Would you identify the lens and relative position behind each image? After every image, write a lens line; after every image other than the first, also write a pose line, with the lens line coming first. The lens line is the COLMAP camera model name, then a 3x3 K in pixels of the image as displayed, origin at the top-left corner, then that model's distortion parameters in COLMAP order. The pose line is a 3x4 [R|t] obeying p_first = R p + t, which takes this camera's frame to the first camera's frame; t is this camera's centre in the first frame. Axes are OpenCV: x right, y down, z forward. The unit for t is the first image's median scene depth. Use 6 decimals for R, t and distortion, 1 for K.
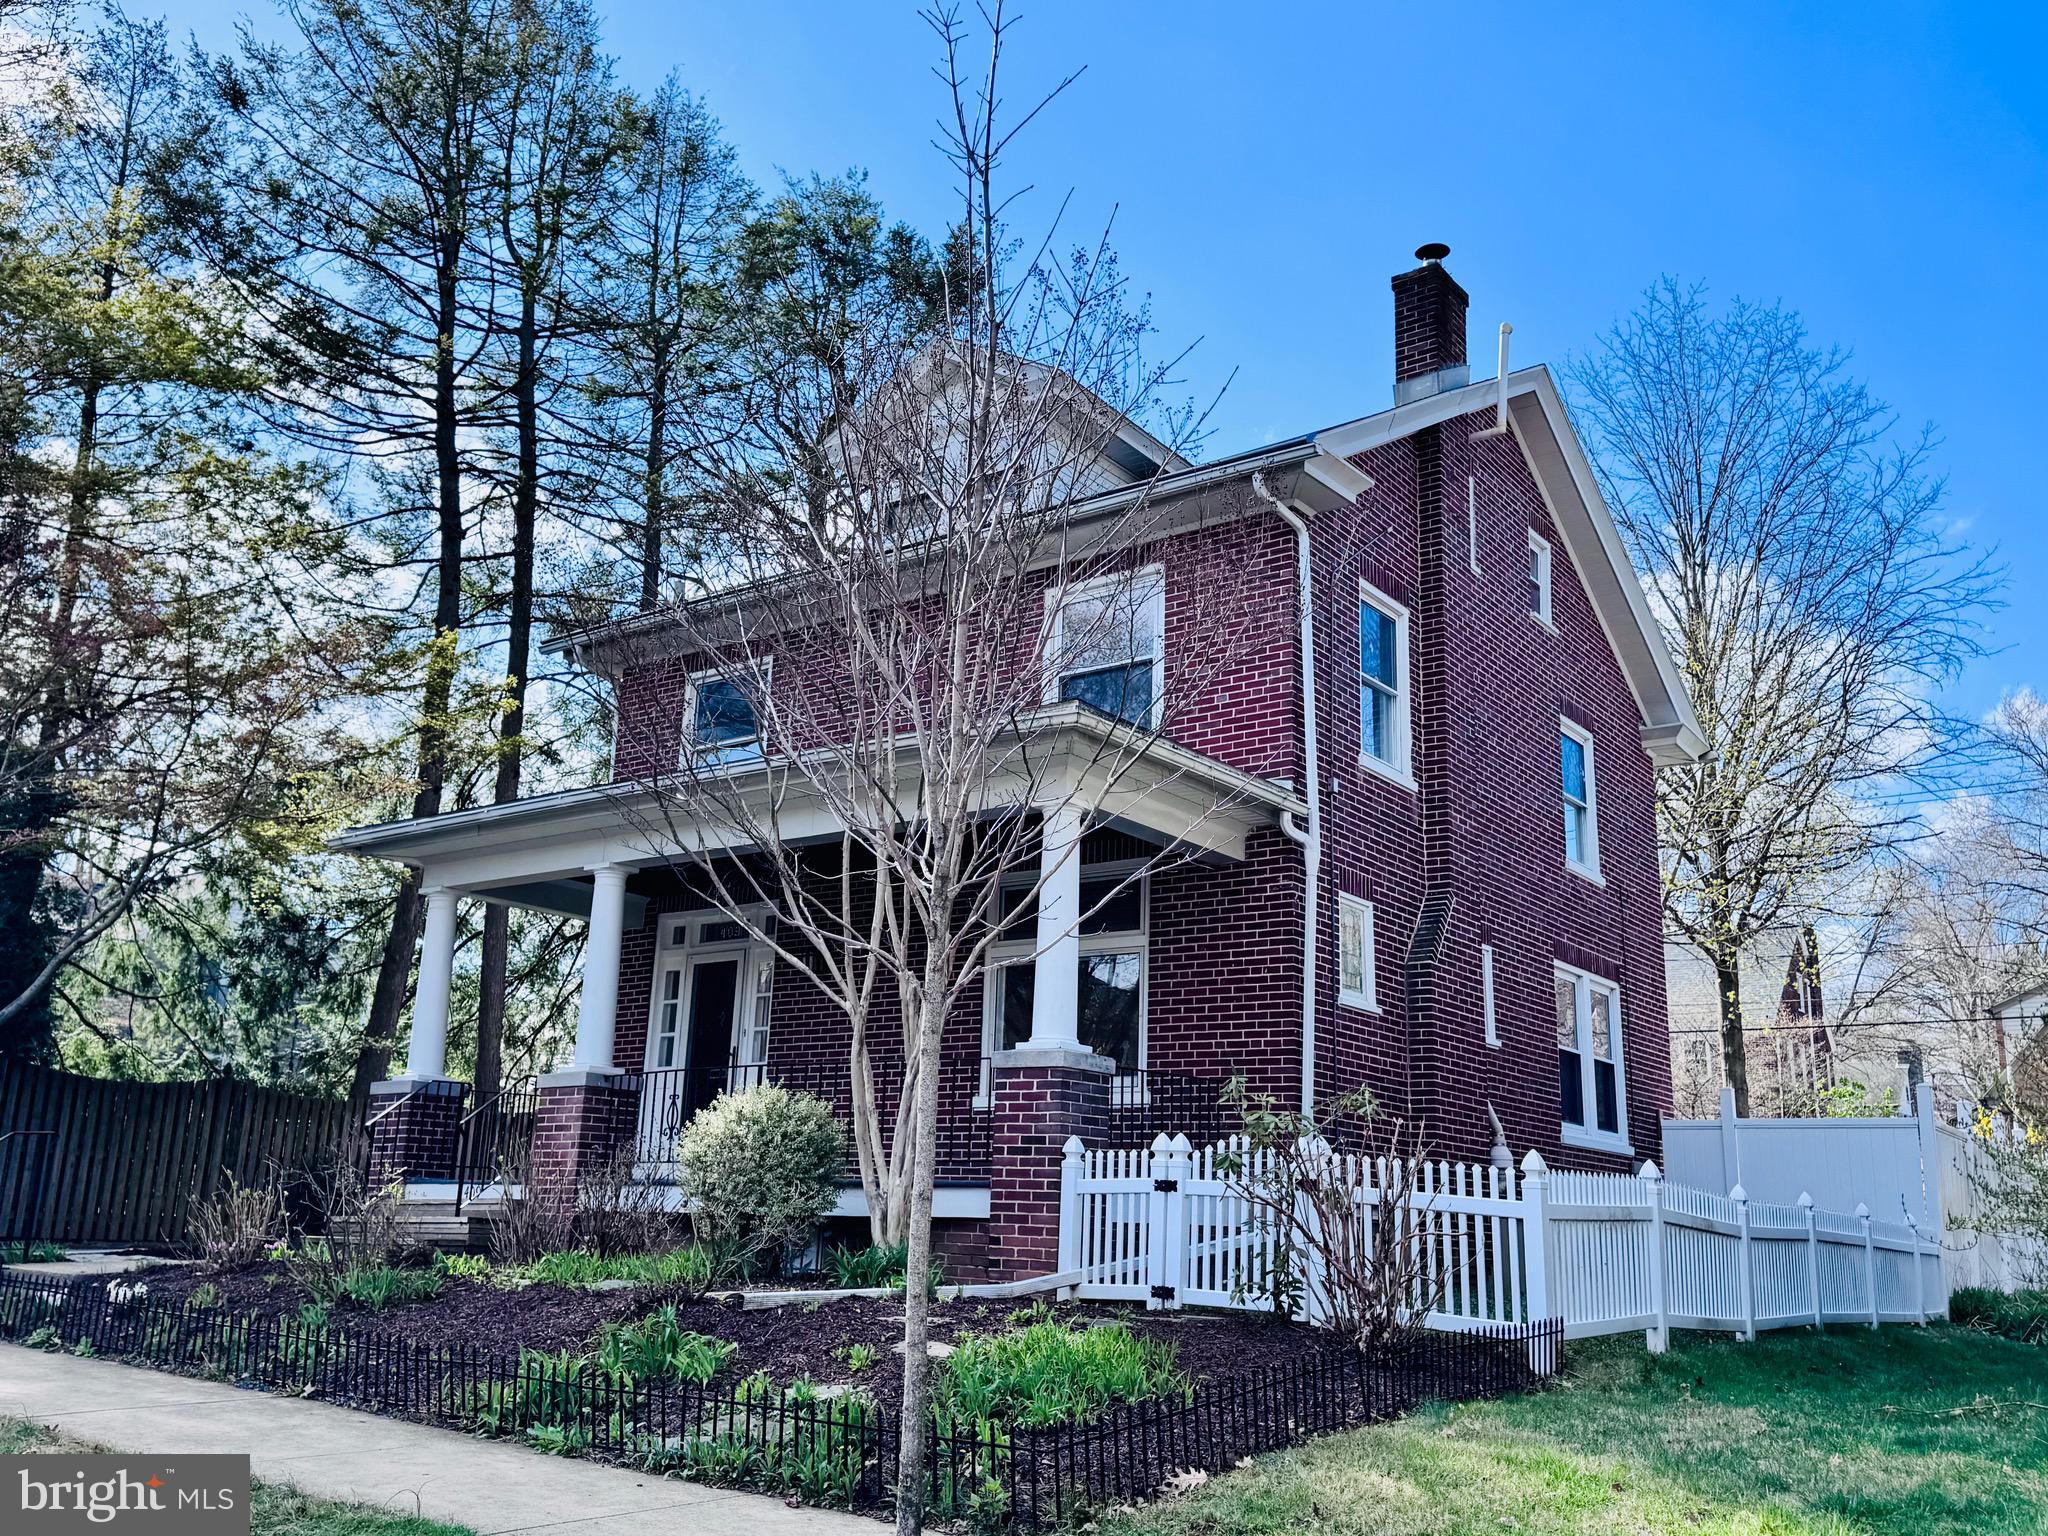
lens RADIAL K [[1749.1, 0, 1024.0], [0, 1749.1, 768.0], [0, 0, 1]] dist [0.103741, 0.000707]
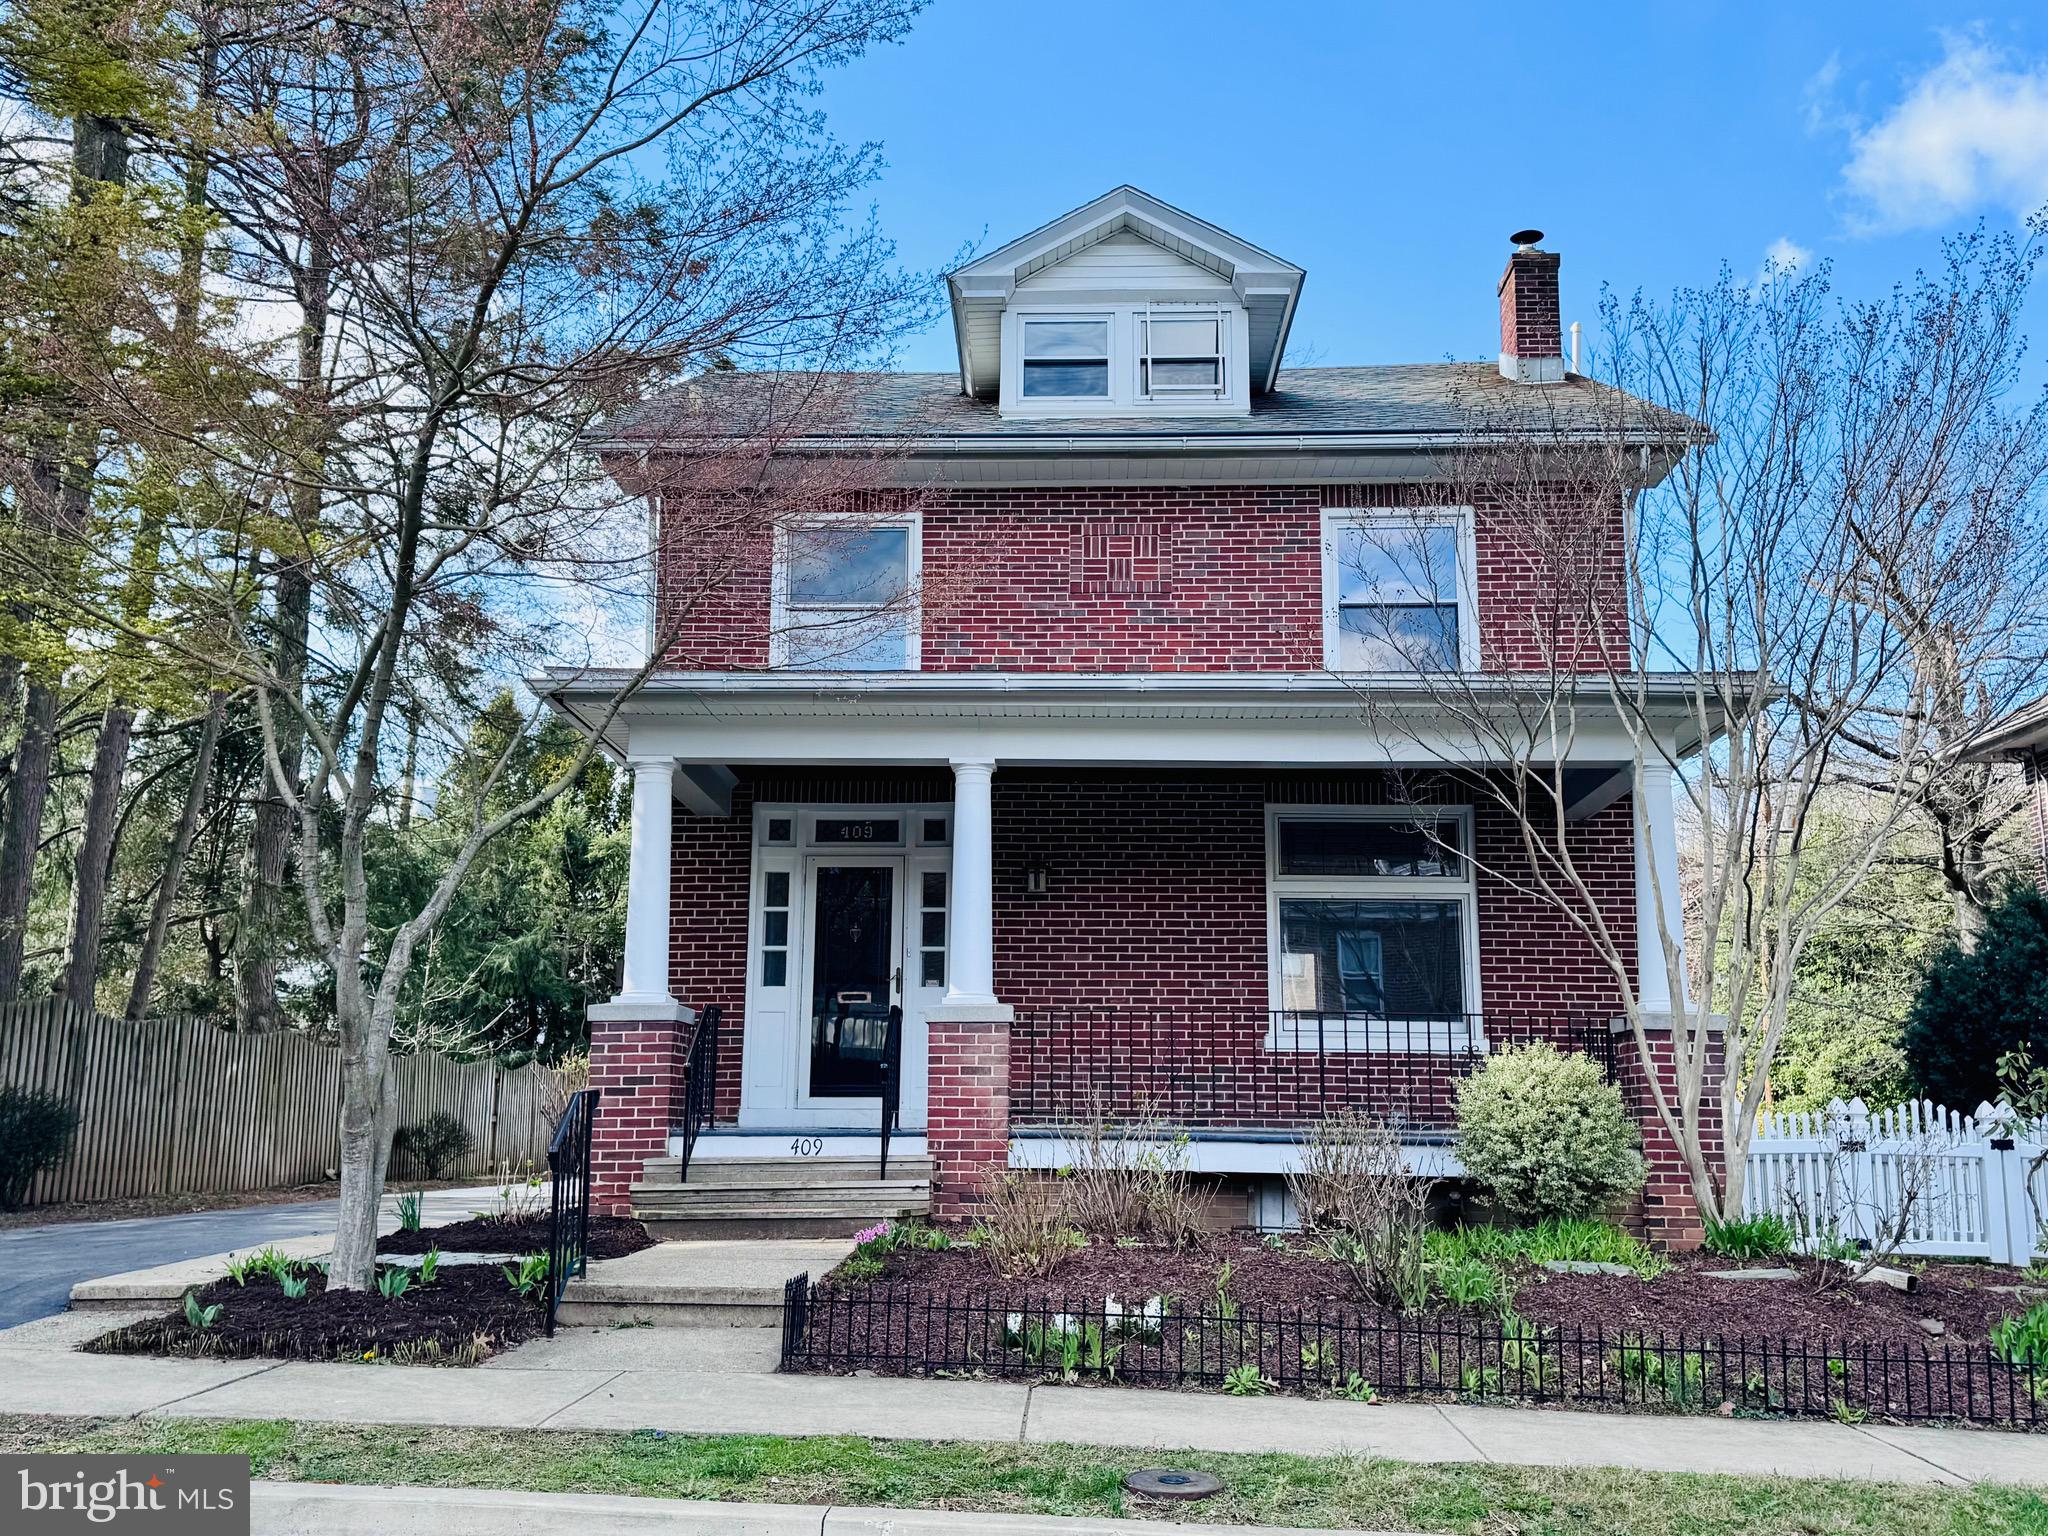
lens RADIAL K [[1825.8, 0, 1019.8], [0, 1825.8, 763.3], [0, 0, 1]] dist [0.140678, -0.220974]
pose [[0.817371, 0.091608, 0.568781, -0.772264], [-0.129326, 0.991256, 0.026197, 0.034587], [-0.561408, -0.094971, 0.822072, 0.296792]]
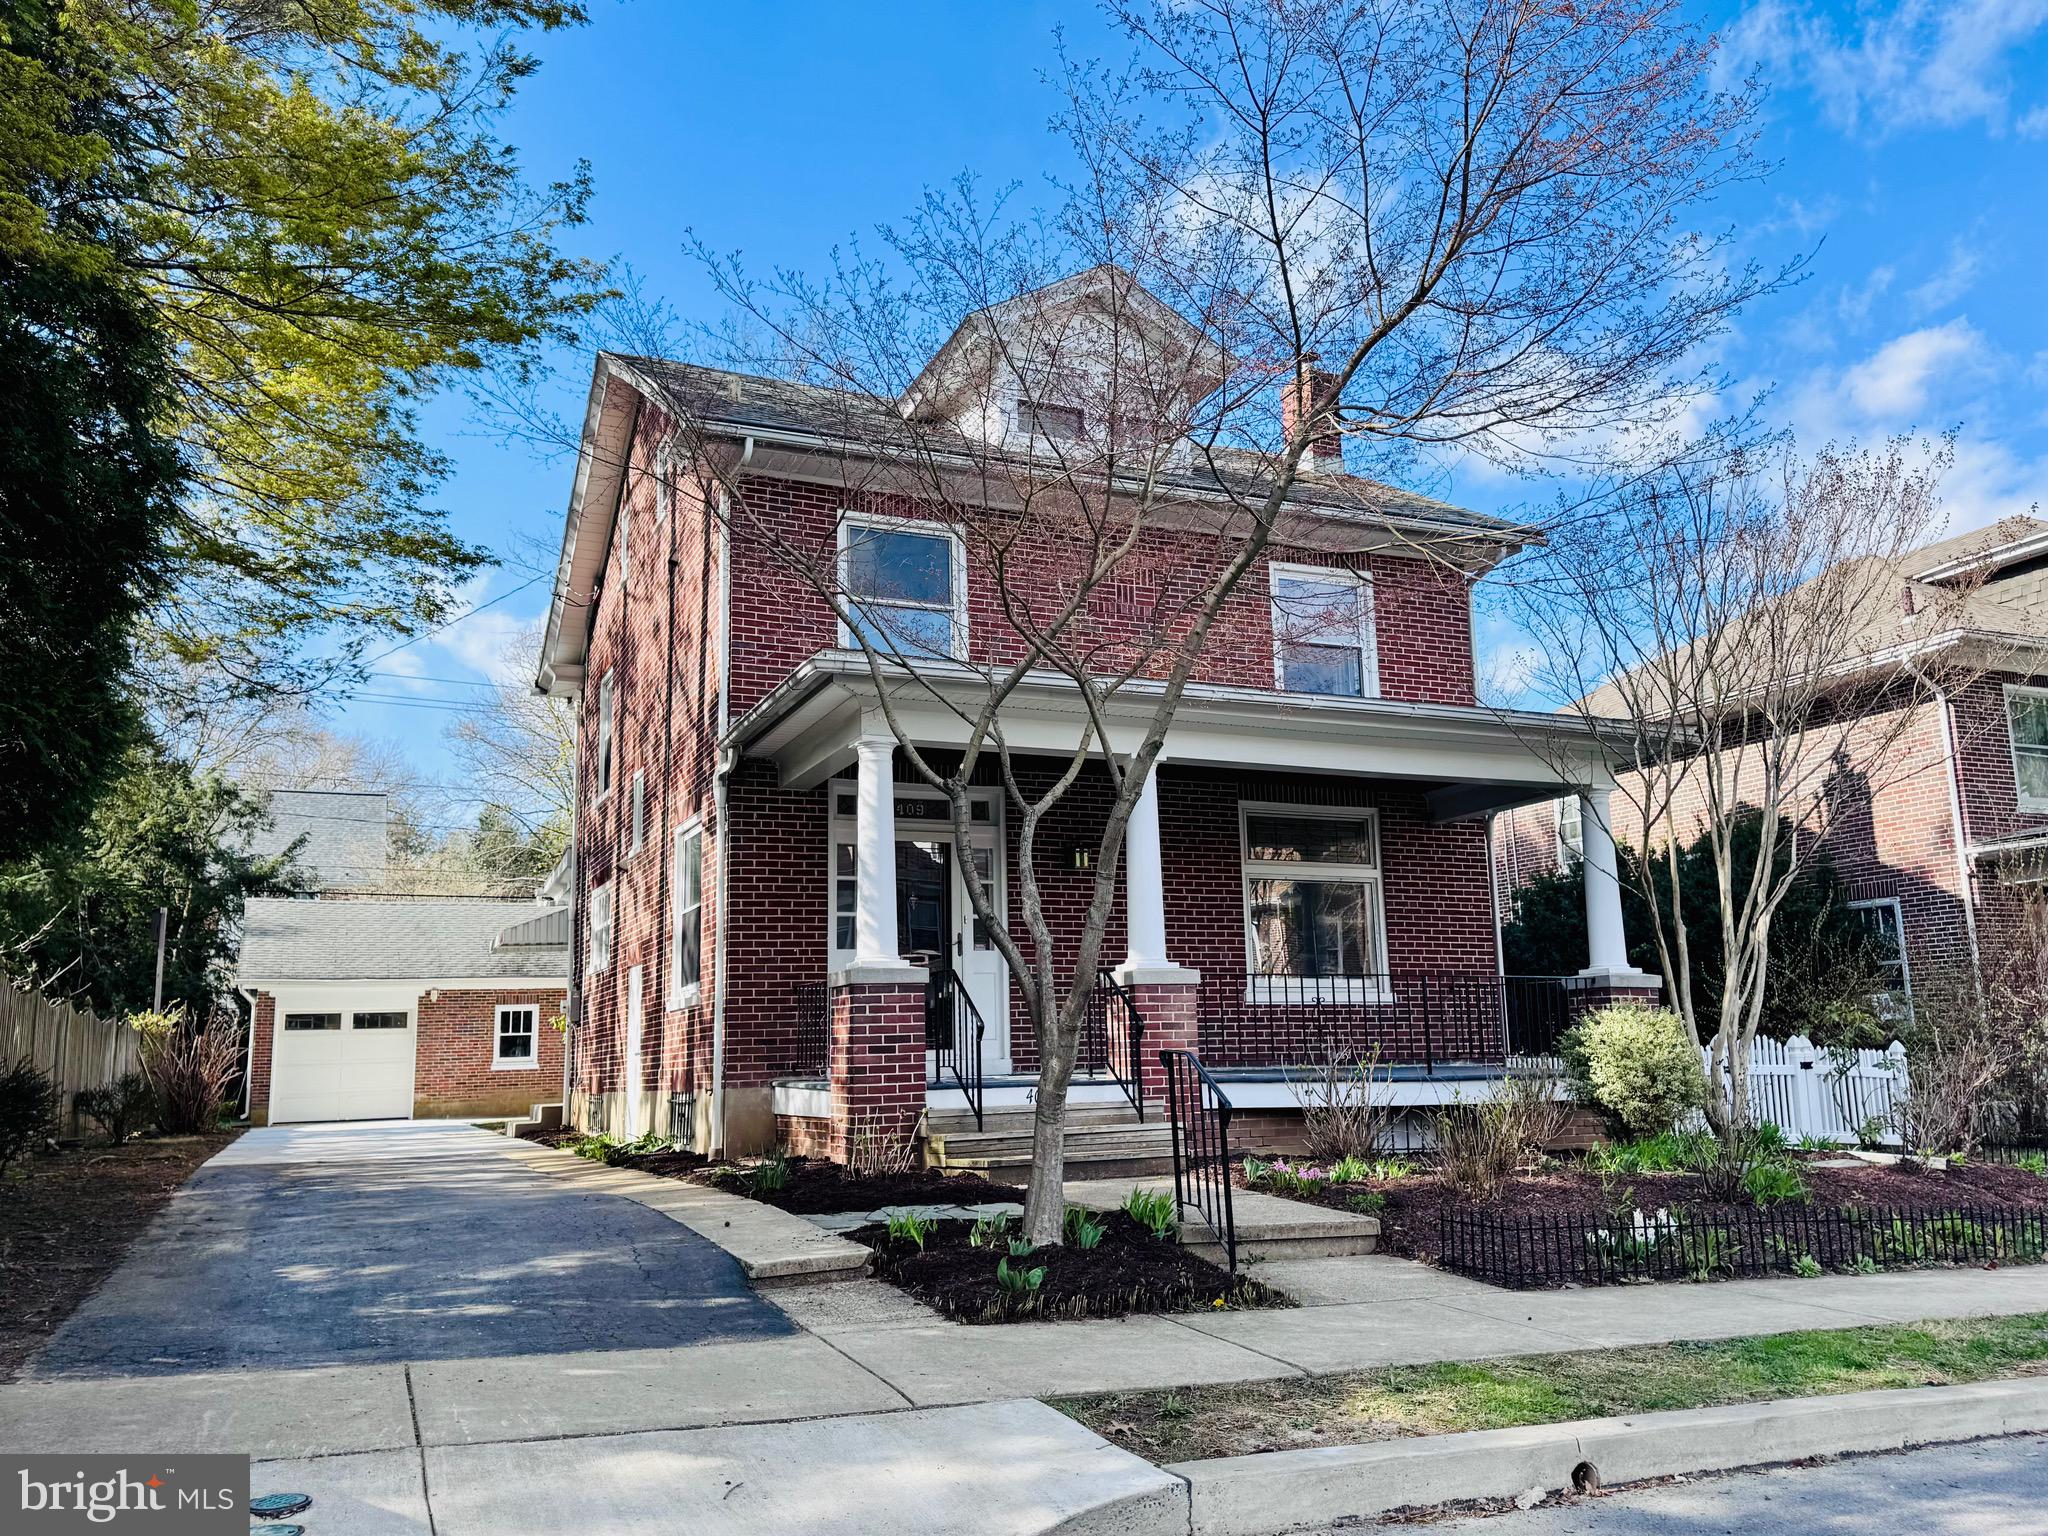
lens RADIAL K [[1582.2, 0, 1024.0], [0, 1582.2, 768.0], [0, 0, 1]] dist [0.168158, -0.311027]
pose [[0.492096, 0.118704, 0.862410, -1.100610], [-0.185240, 0.982250, -0.029499, 0.108378], [-0.850604, -0.145237, 0.505350, 0.667712]]
